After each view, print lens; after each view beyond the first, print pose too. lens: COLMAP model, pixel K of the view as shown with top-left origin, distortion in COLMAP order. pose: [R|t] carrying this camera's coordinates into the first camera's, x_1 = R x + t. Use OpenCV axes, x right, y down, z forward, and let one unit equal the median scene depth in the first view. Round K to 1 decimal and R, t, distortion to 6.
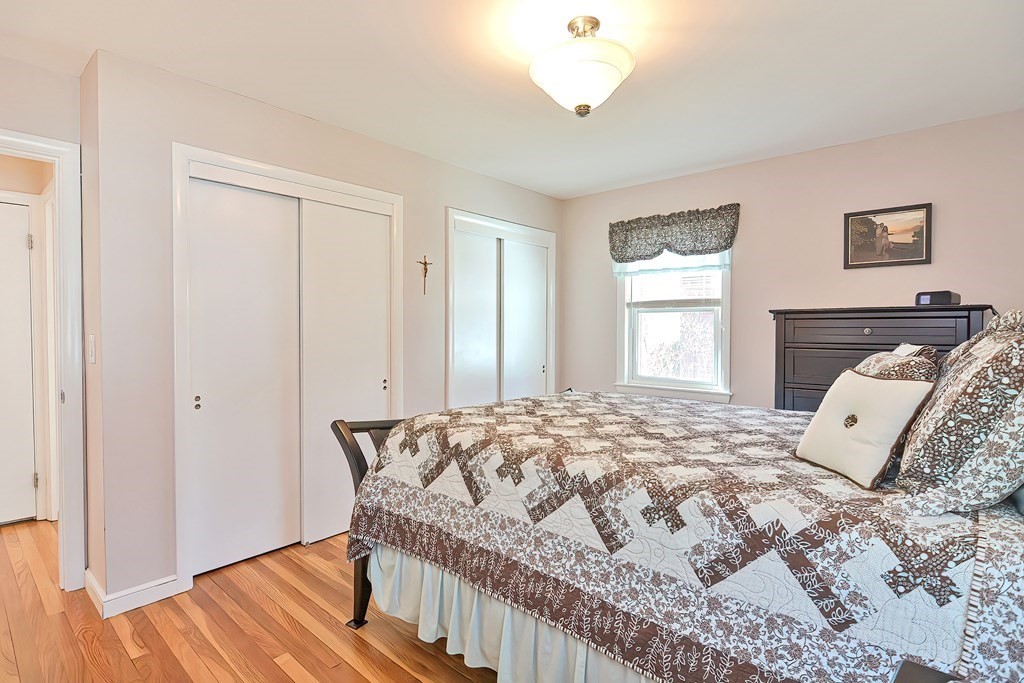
lens RADIAL K [[487.4, 0, 513.0], [0, 487.4, 347.5], [0, 0, 1]] dist [0.000111, -0.000558]
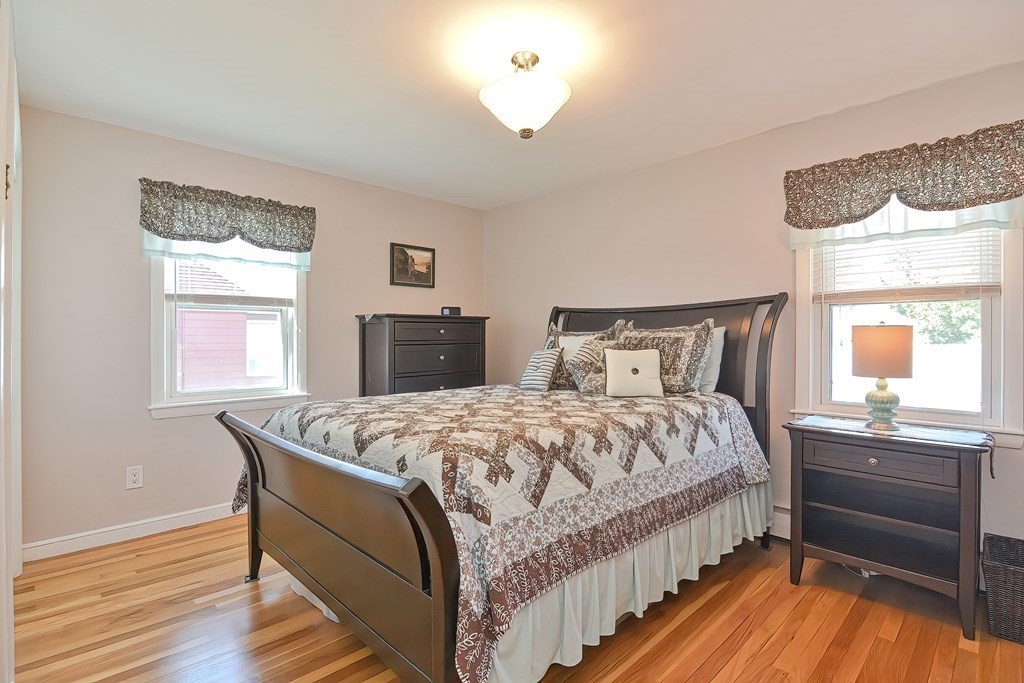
lens RADIAL K [[487.4, 0, 513.0], [0, 487.4, 347.5], [0, 0, 1]] dist [0.000111, -0.000558]
pose [[0.105838, -0.023839, 0.994098, -0.673292], [0.042671, 0.998901, 0.019411, -0.004874], [-0.993467, 0.040364, 0.106739, 0.620818]]
